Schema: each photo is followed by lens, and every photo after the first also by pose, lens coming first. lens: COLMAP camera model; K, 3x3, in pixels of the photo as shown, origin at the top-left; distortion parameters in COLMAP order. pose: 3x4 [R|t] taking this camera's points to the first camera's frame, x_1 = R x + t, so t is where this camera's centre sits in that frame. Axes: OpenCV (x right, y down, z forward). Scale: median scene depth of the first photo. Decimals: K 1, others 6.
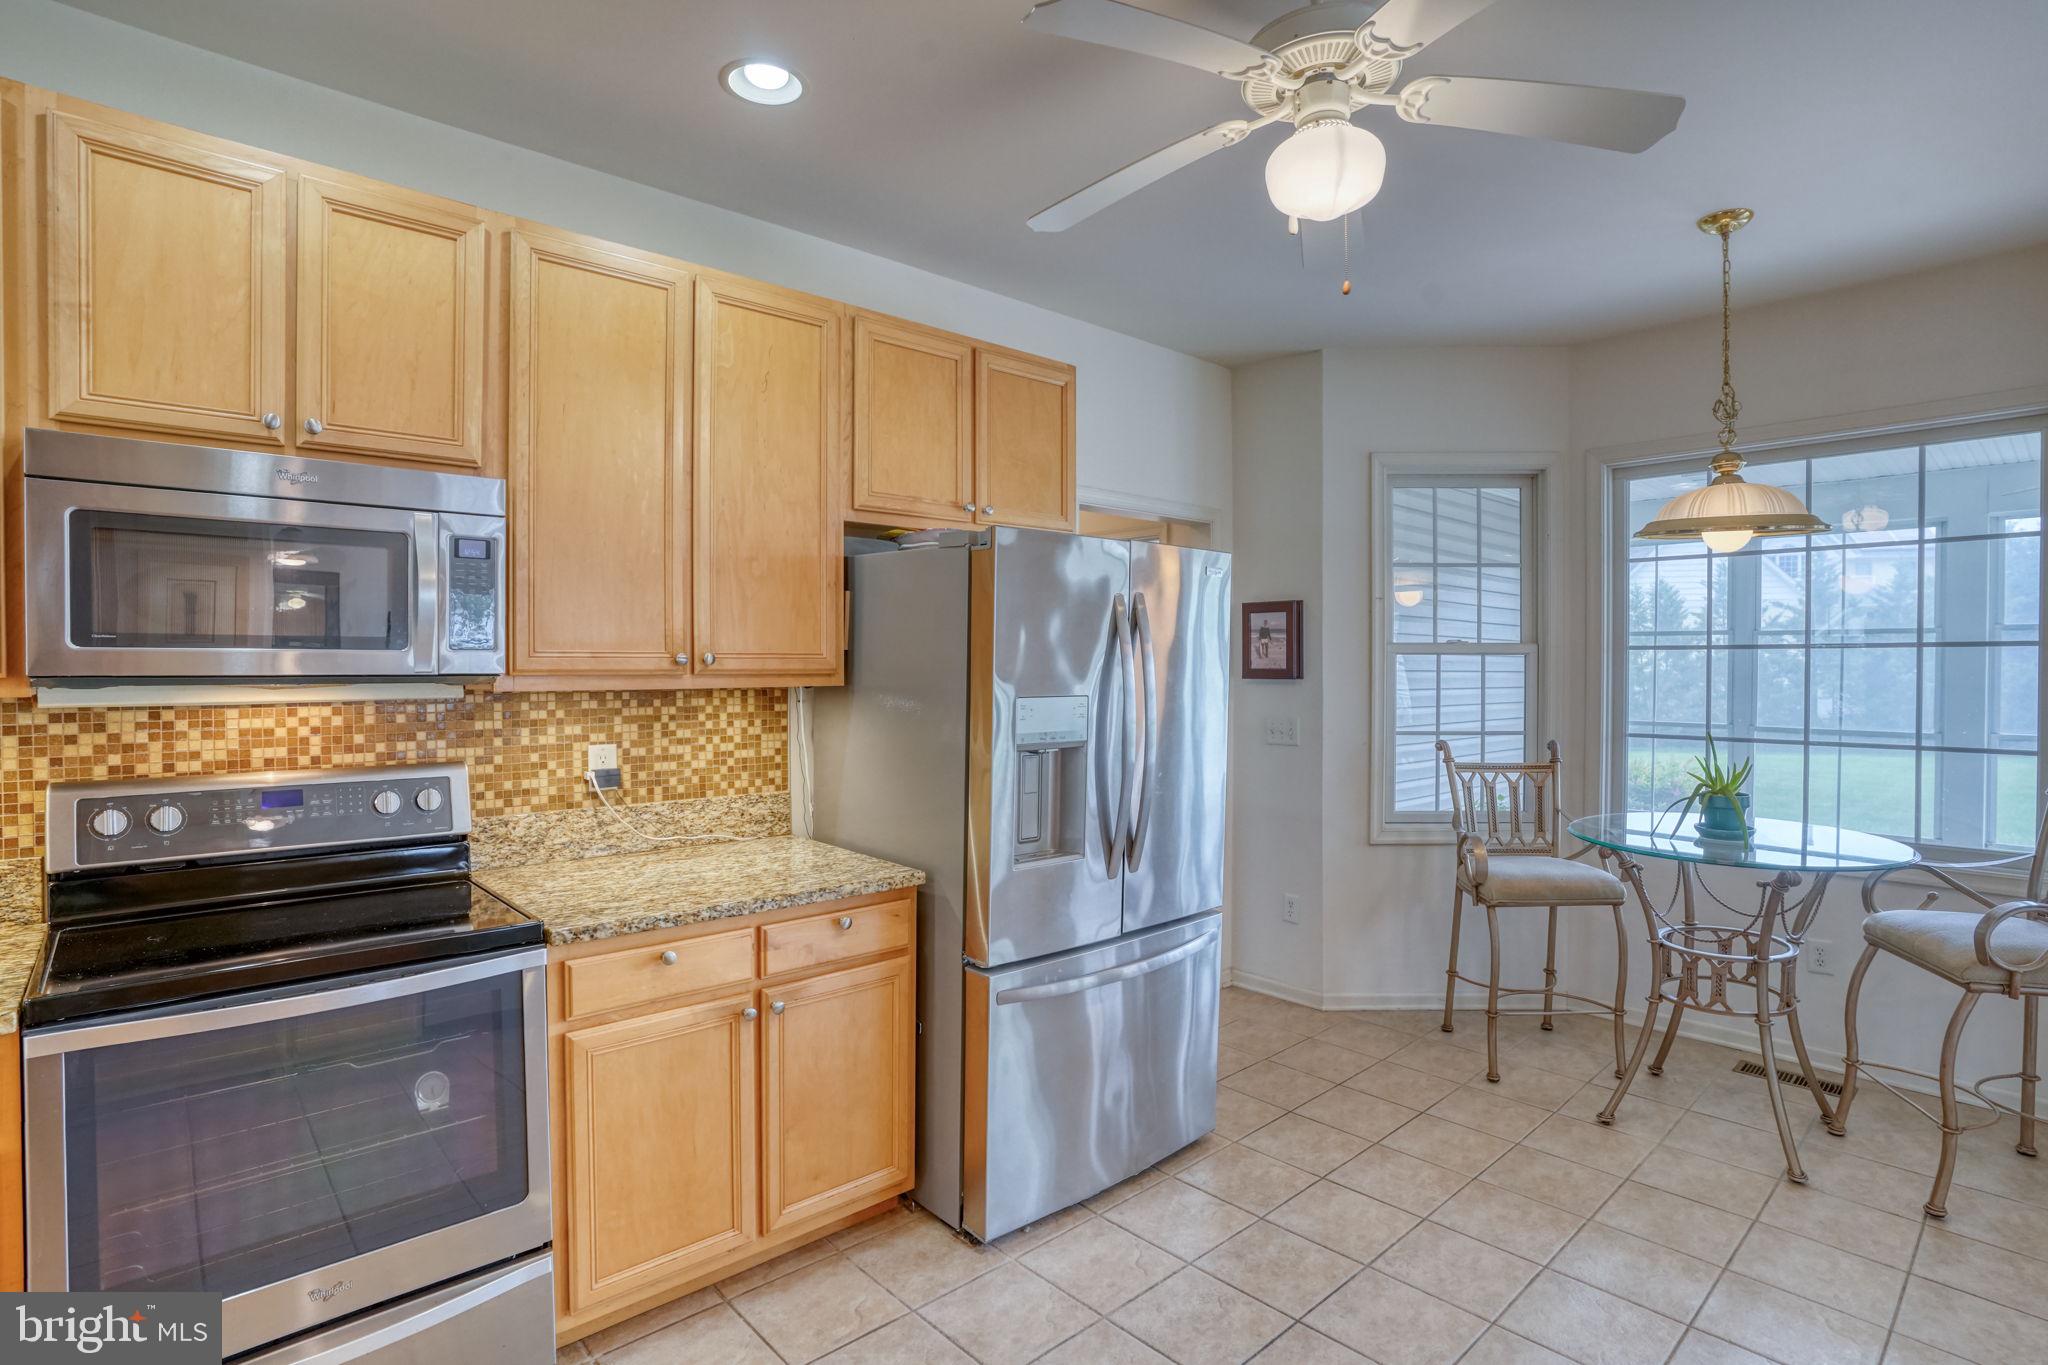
lens RADIAL K [[1015.4, 0, 1006.2], [0, 1015.4, 677.0], [0, 0, 1]] dist [-0.075832, 0.034813]
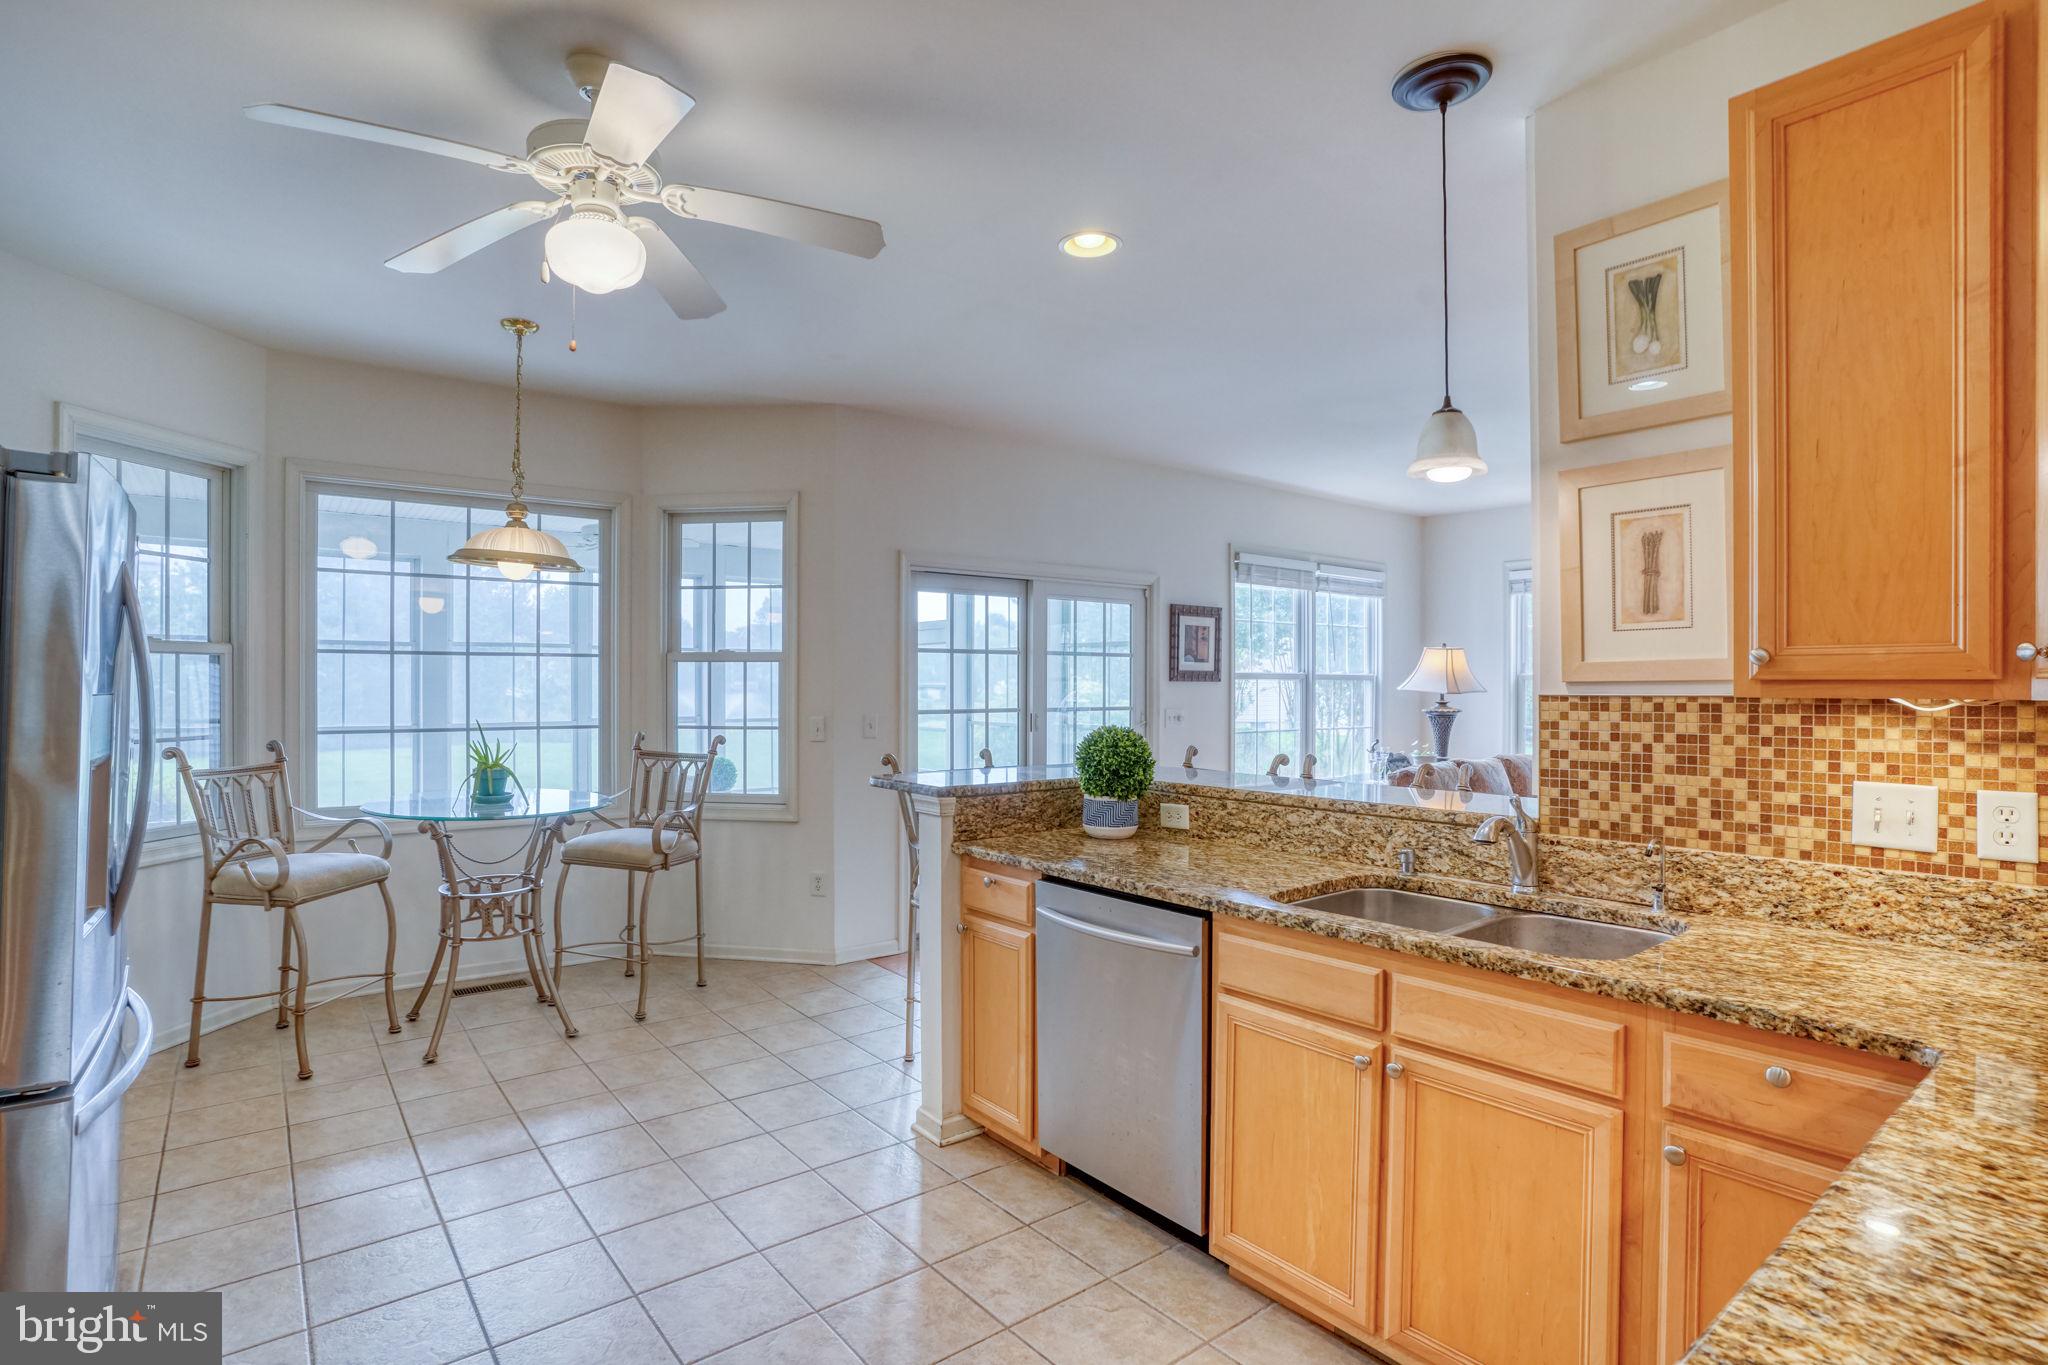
lens RADIAL K [[1014.7, 0, 1015.4], [0, 1014.7, 684.5], [0, 0, 1]] dist [-0.084971, 0.040492]
pose [[0.065137, -0.002139, 0.997874, -0.585196], [0.006627, 0.999977, 0.001711, 0.015183], [-0.997854, 0.006501, 0.065150, 0.279430]]
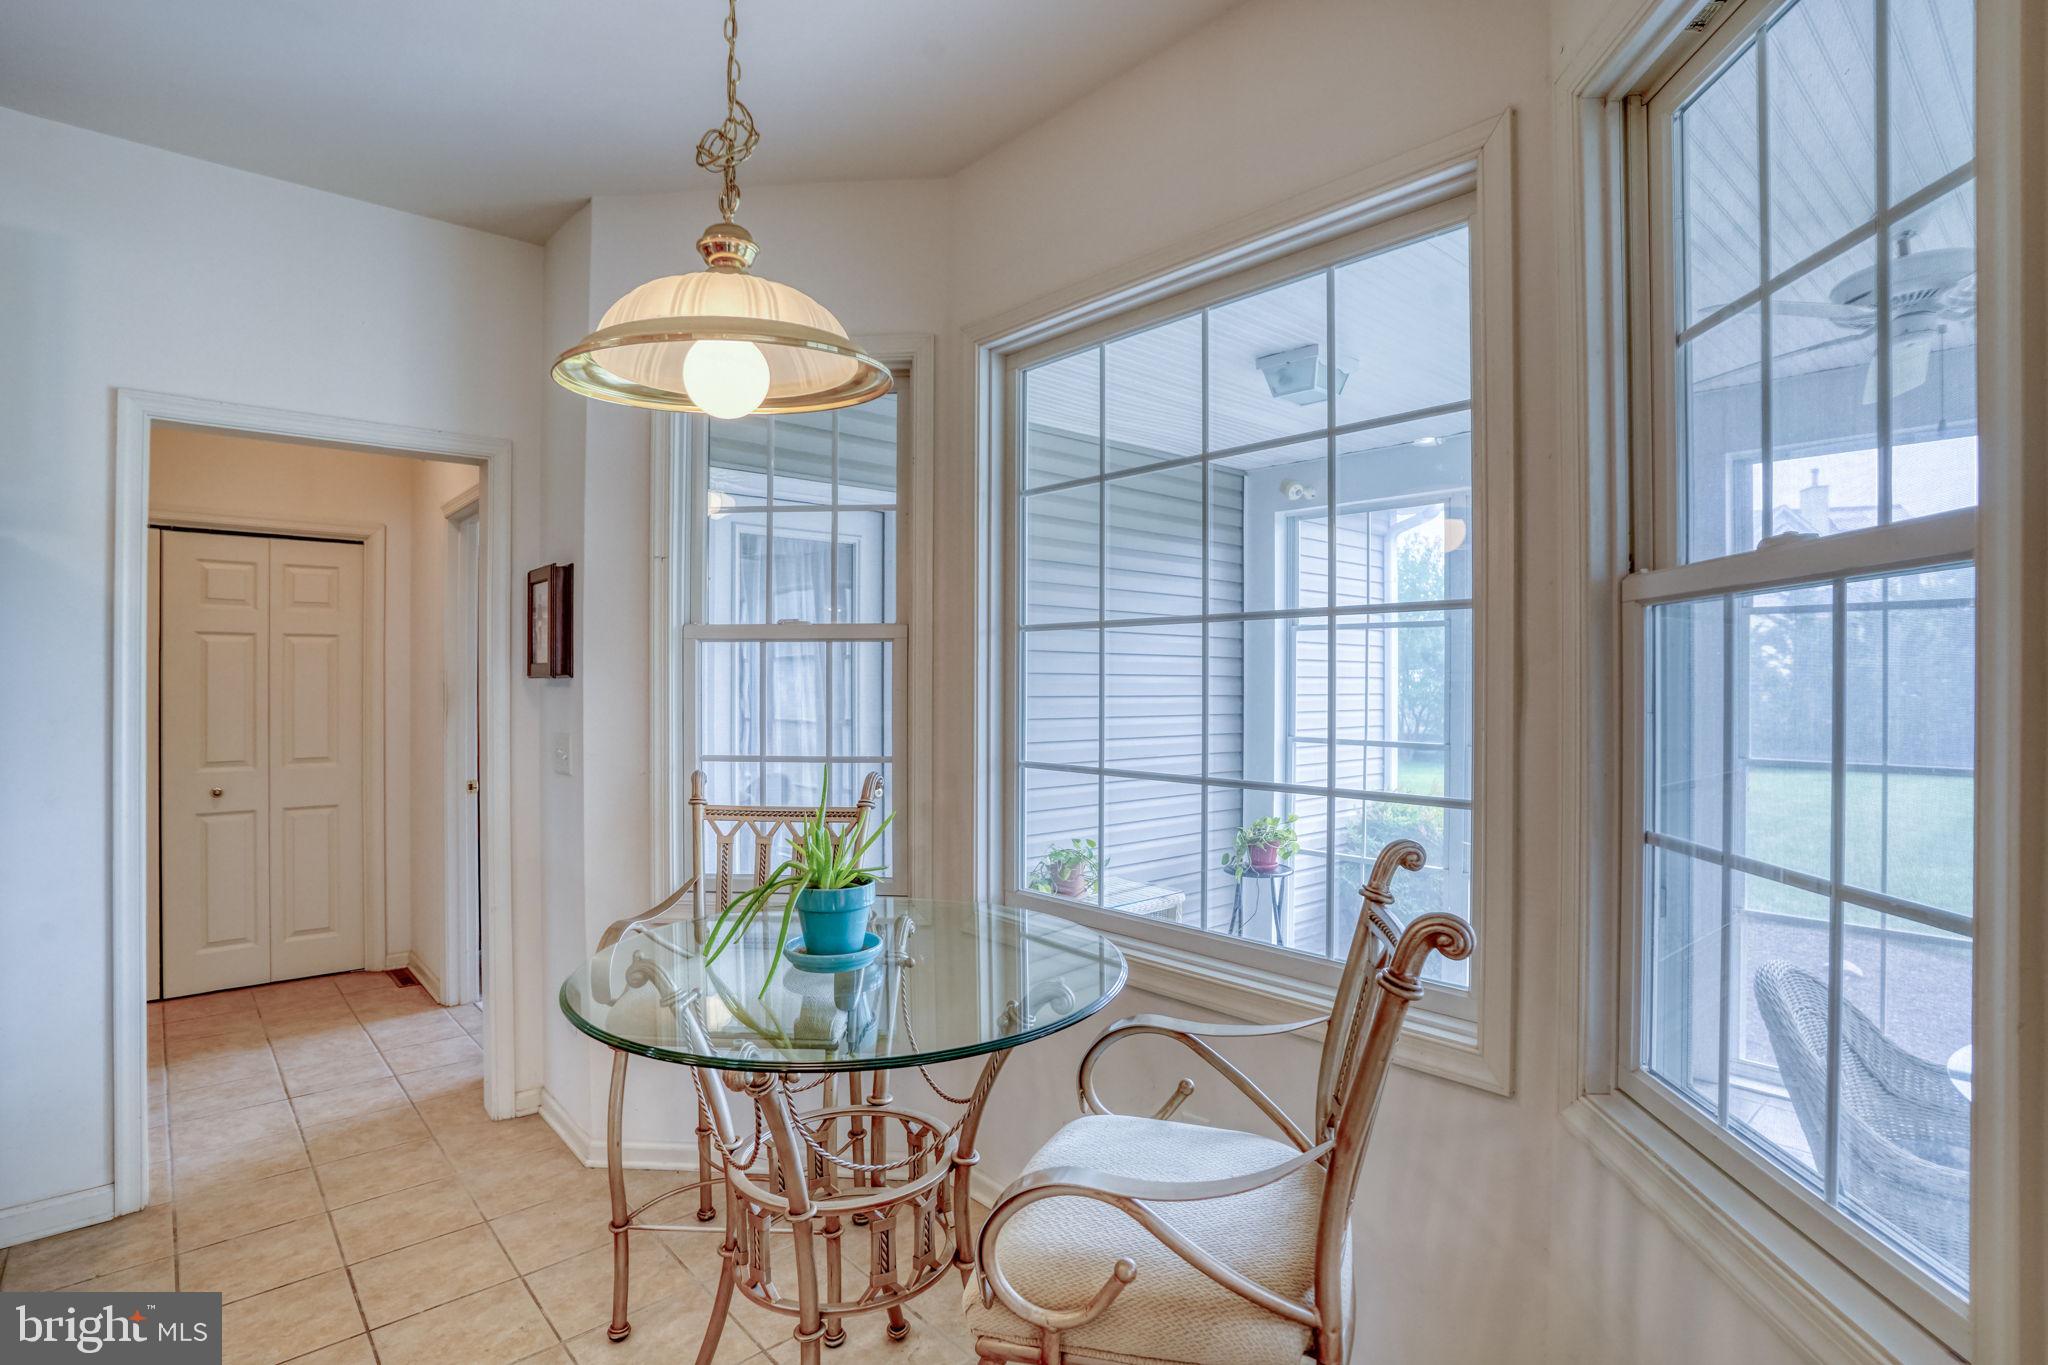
lens RADIAL K [[1001.4, 0, 1073.9], [0, 1001.4, 680.0], [0, 0, 1]] dist [-0.083811, 0.022584]
pose [[0.999982, -0.002272, 0.005593, 1.016579], [0.002333, 0.999938, -0.010905, 0.017381], [-0.005568, 0.010918, 0.999925, 0.541037]]
